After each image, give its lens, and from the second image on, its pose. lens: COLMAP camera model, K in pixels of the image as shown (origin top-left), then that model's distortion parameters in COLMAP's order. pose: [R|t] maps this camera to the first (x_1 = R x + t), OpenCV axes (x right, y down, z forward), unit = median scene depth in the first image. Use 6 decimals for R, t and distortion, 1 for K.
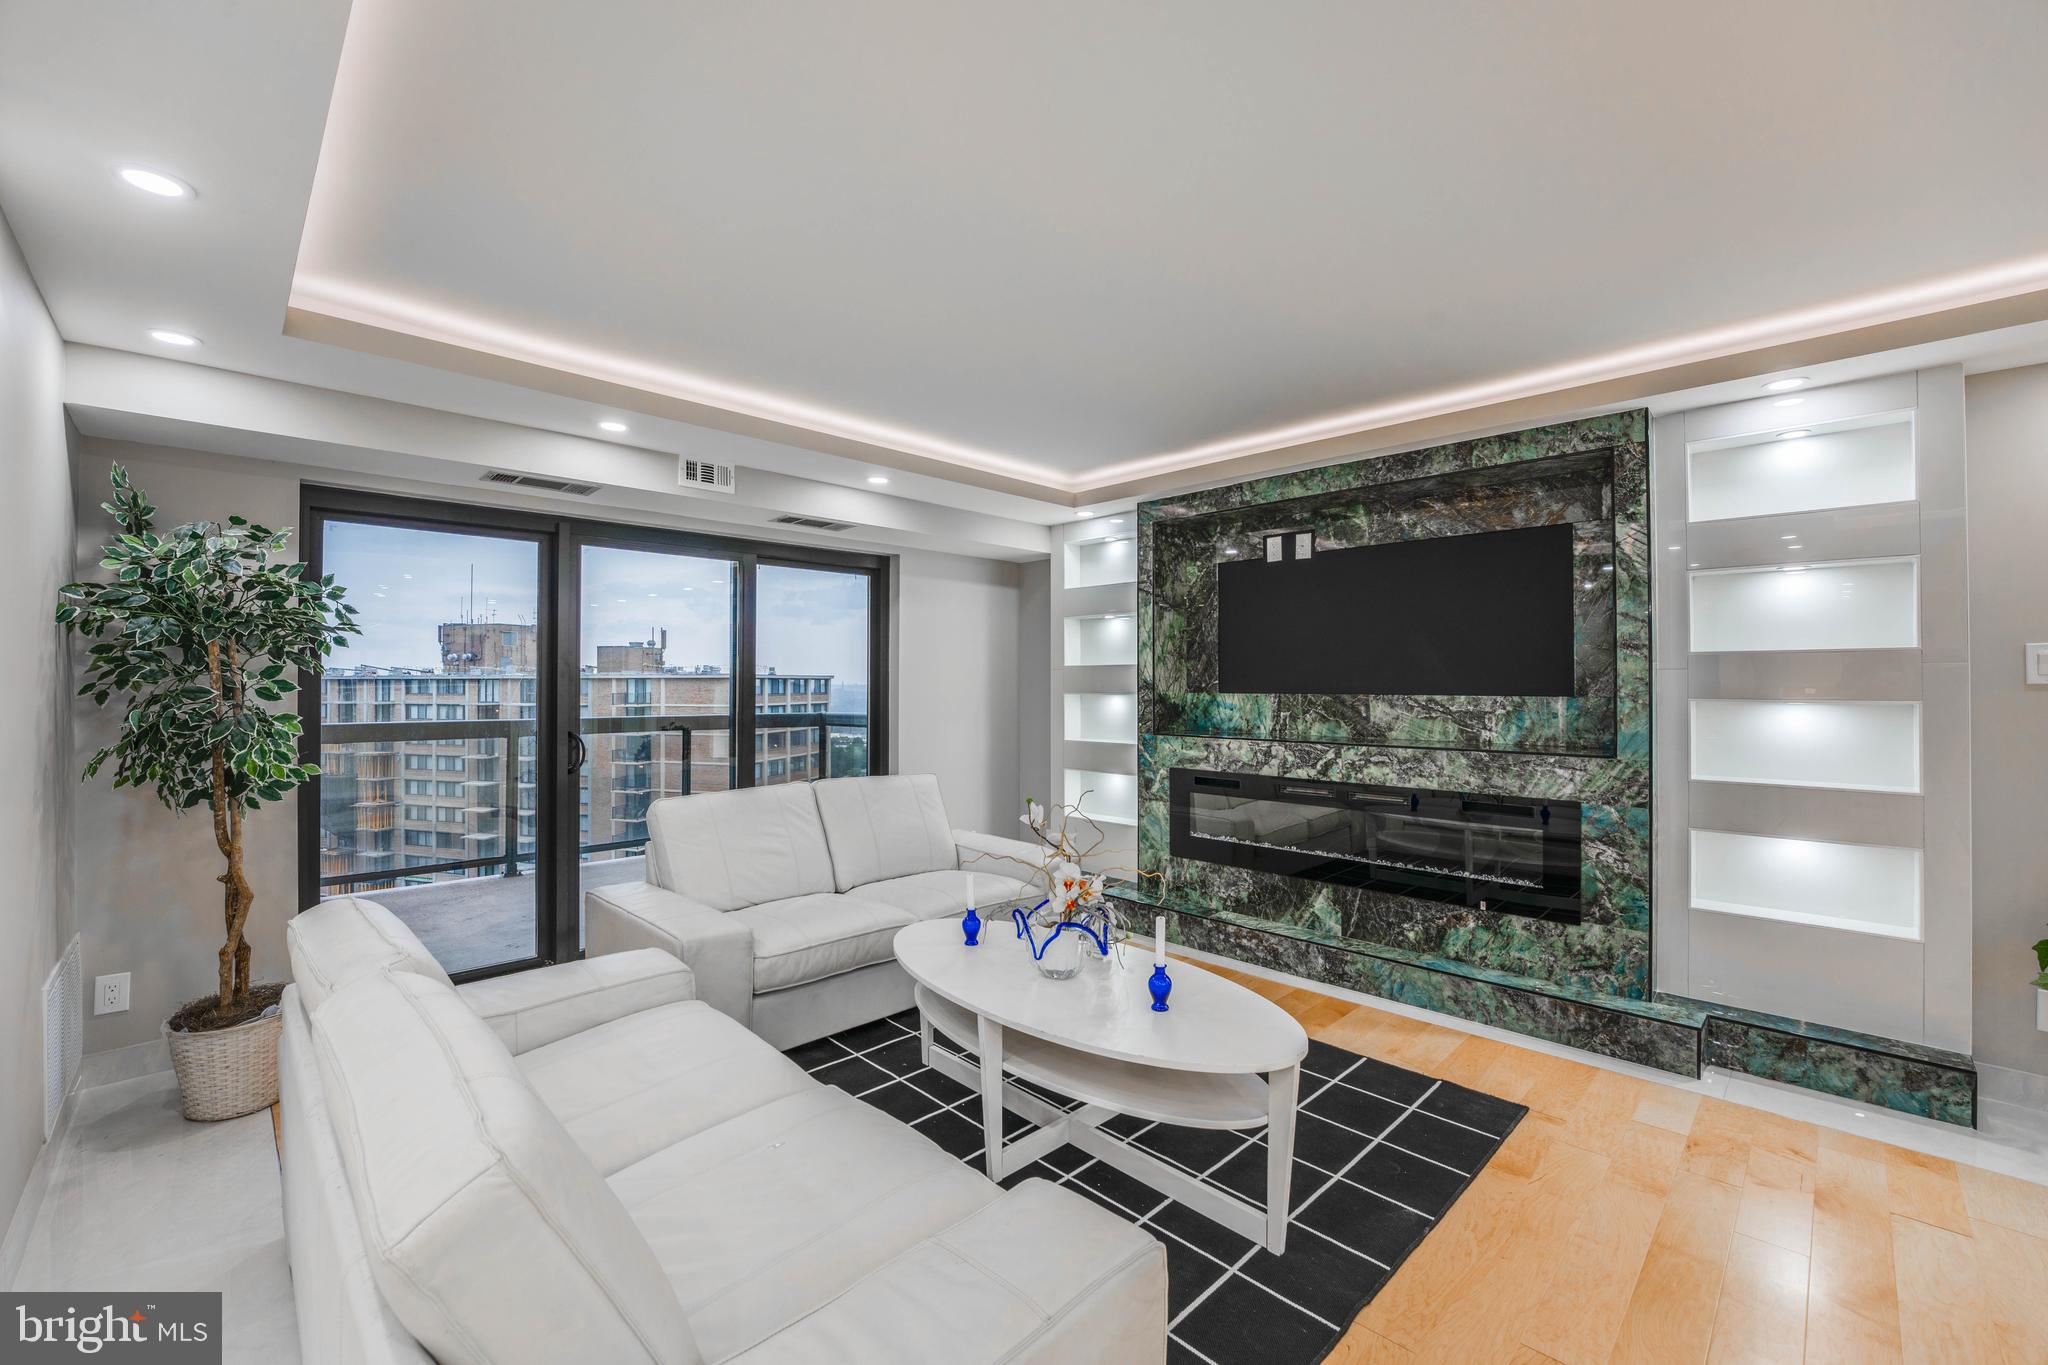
lens RADIAL K [[835.3, 0, 1020.3], [0, 835.3, 674.8], [0, 0, 1]] dist [-0.031106, 0.003958]
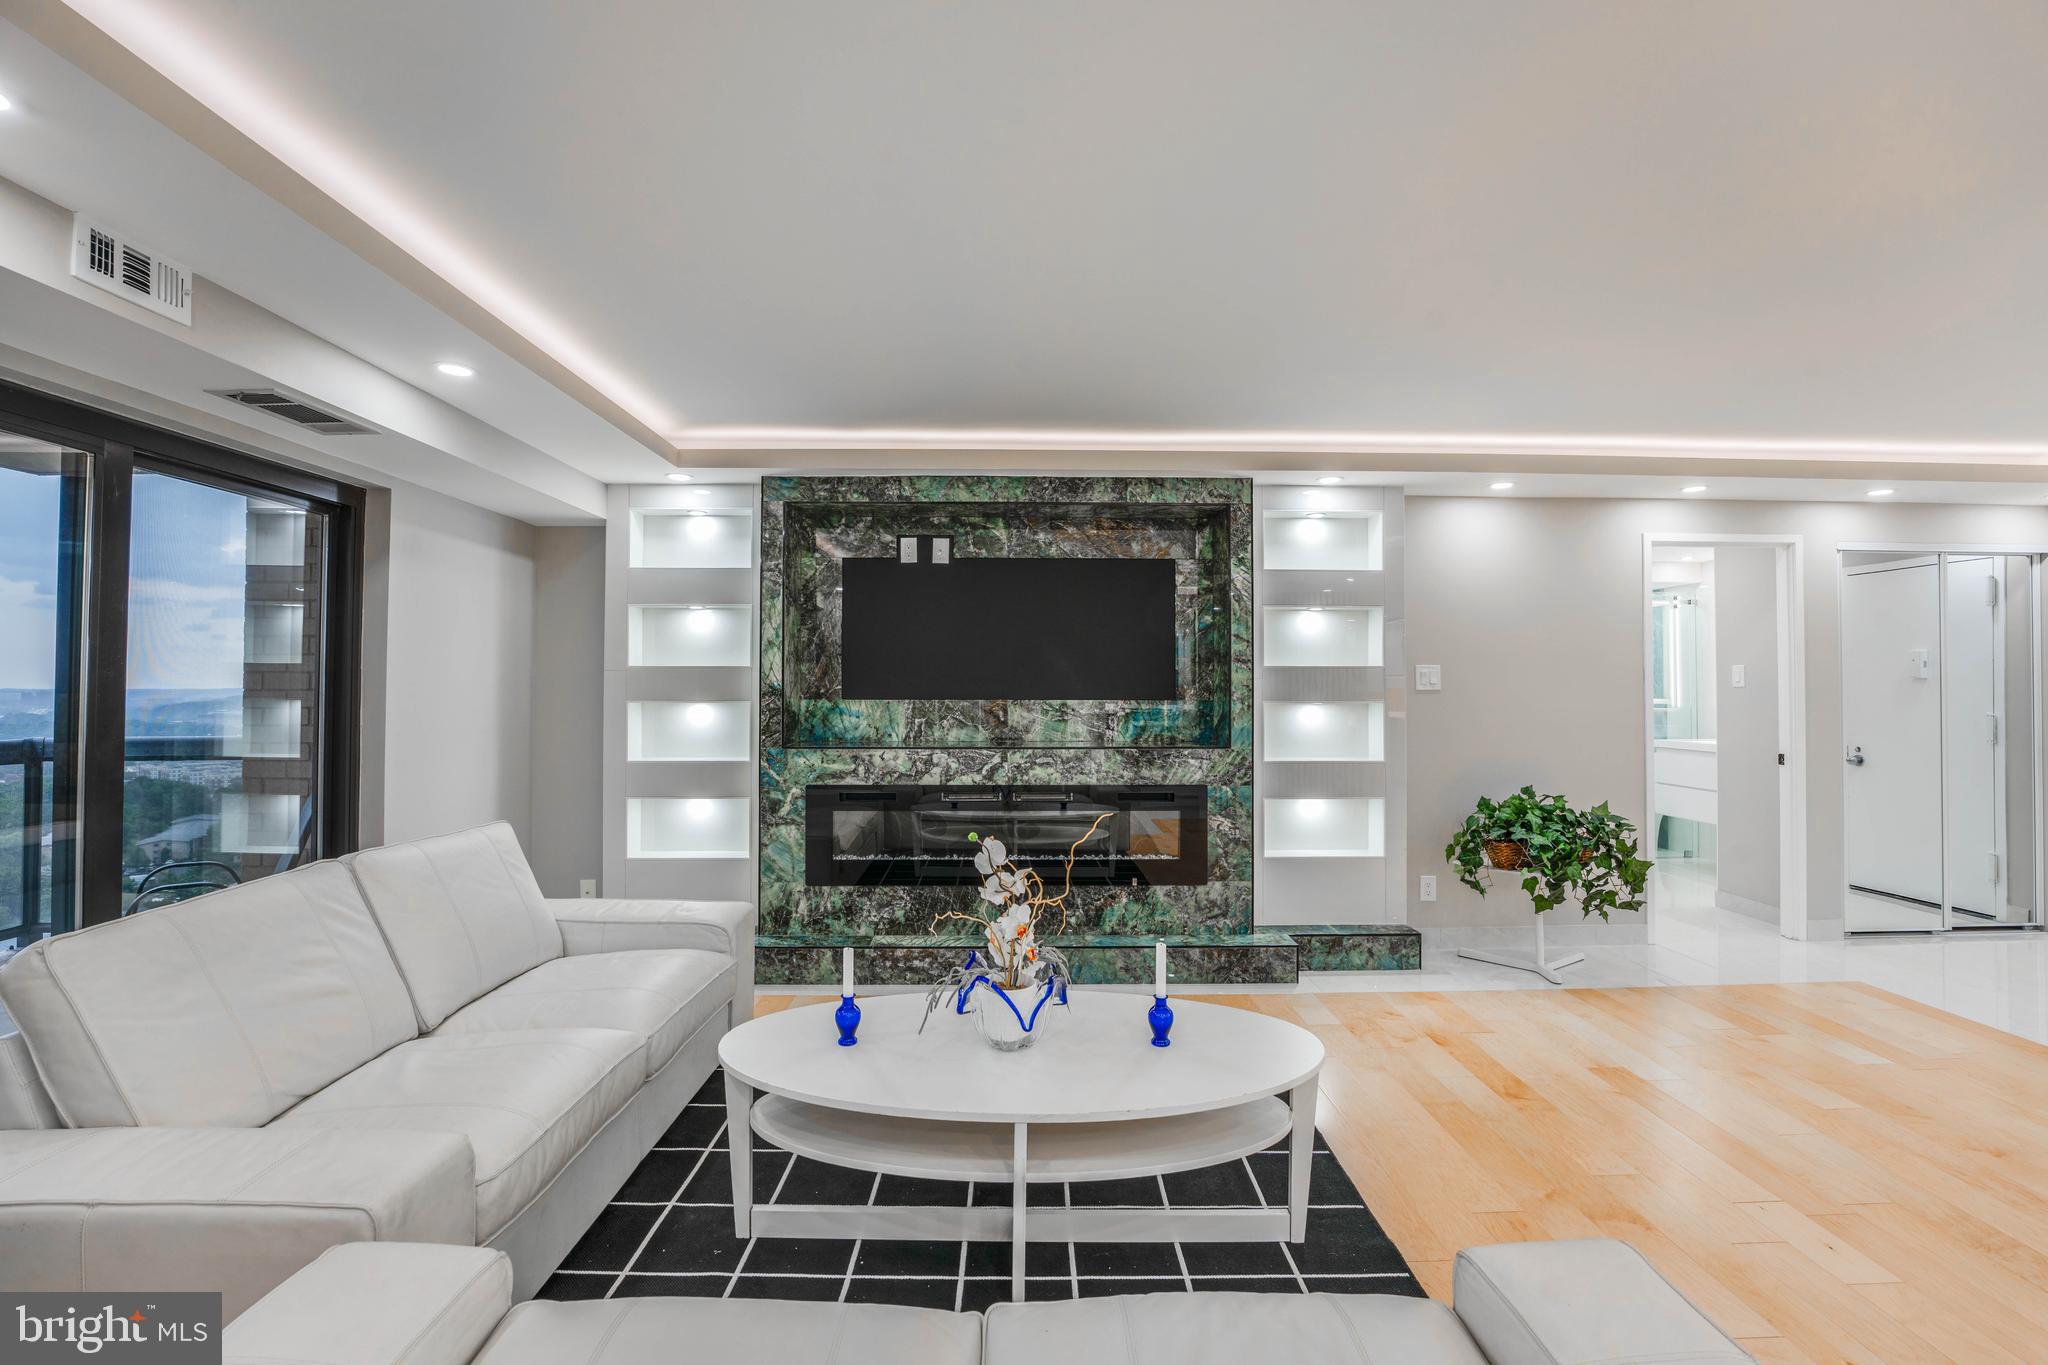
lens RADIAL K [[835.3, 0, 1022.8], [0, 835.3, 674.8], [0, 0, 1]] dist [-0.031106, 0.003958]
pose [[0.693254, 0.012580, 0.720584, -0.375412], [-0.008763, 0.999921, -0.009026, 0.001867], [-0.720640, -0.000057, 0.693309, 0.294015]]
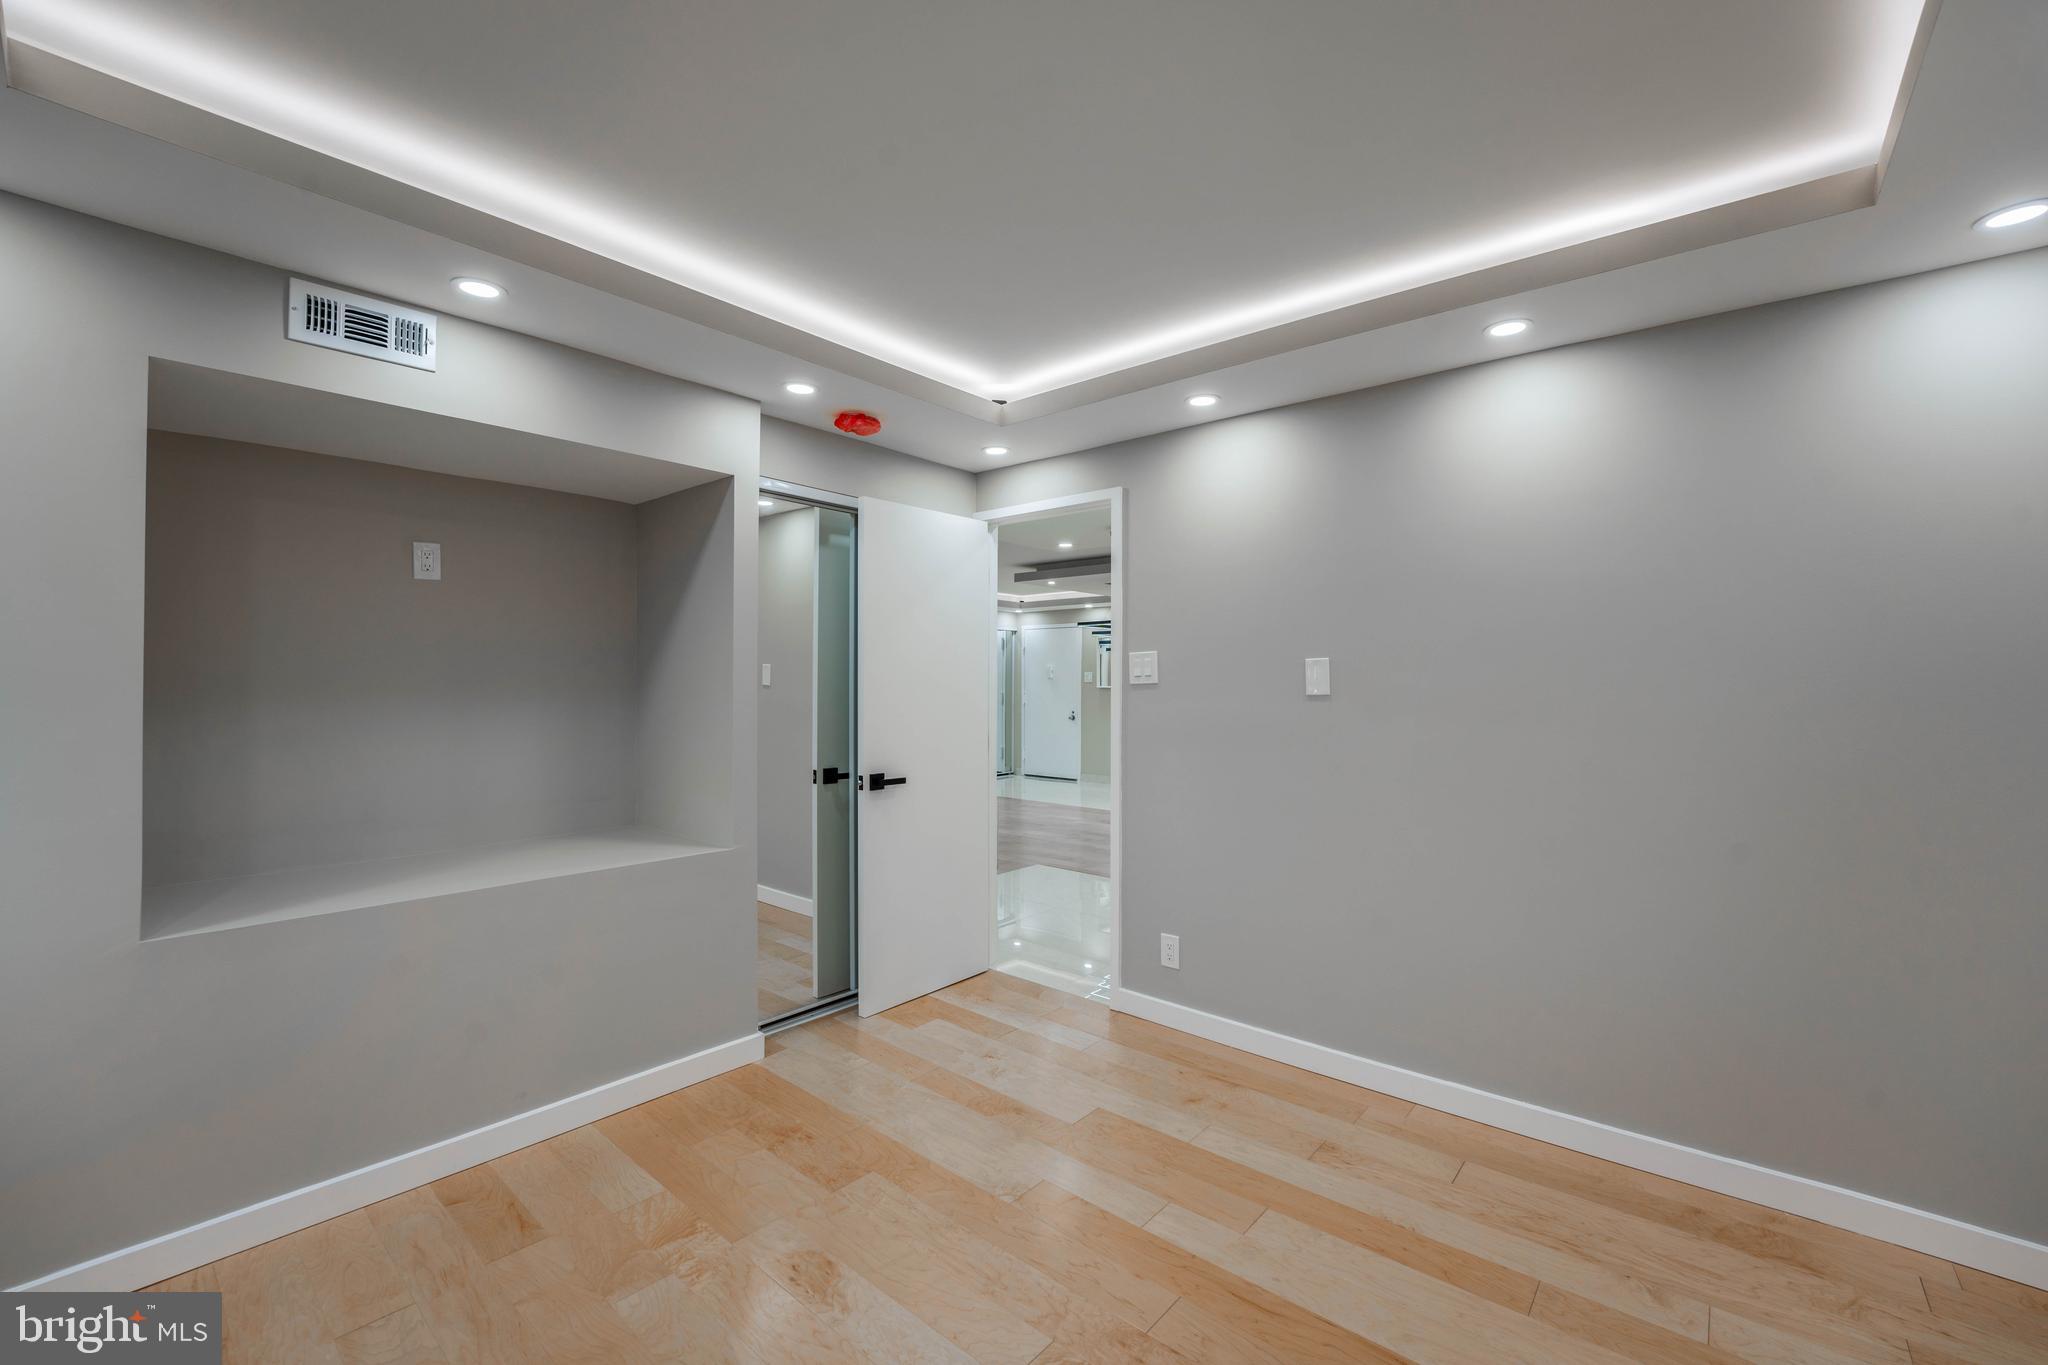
lens RADIAL K [[835.3, 0, 1024.5], [0, 835.3, 687.2], [0, 0, 1]] dist [-0.031106, 0.003958]
pose [[-0.086377, -0.002695, 0.996259, -1.796678], [-0.012563, 0.999920, 0.001616, 0.011421], [-0.996183, -0.012377, -0.086404, 0.270284]]
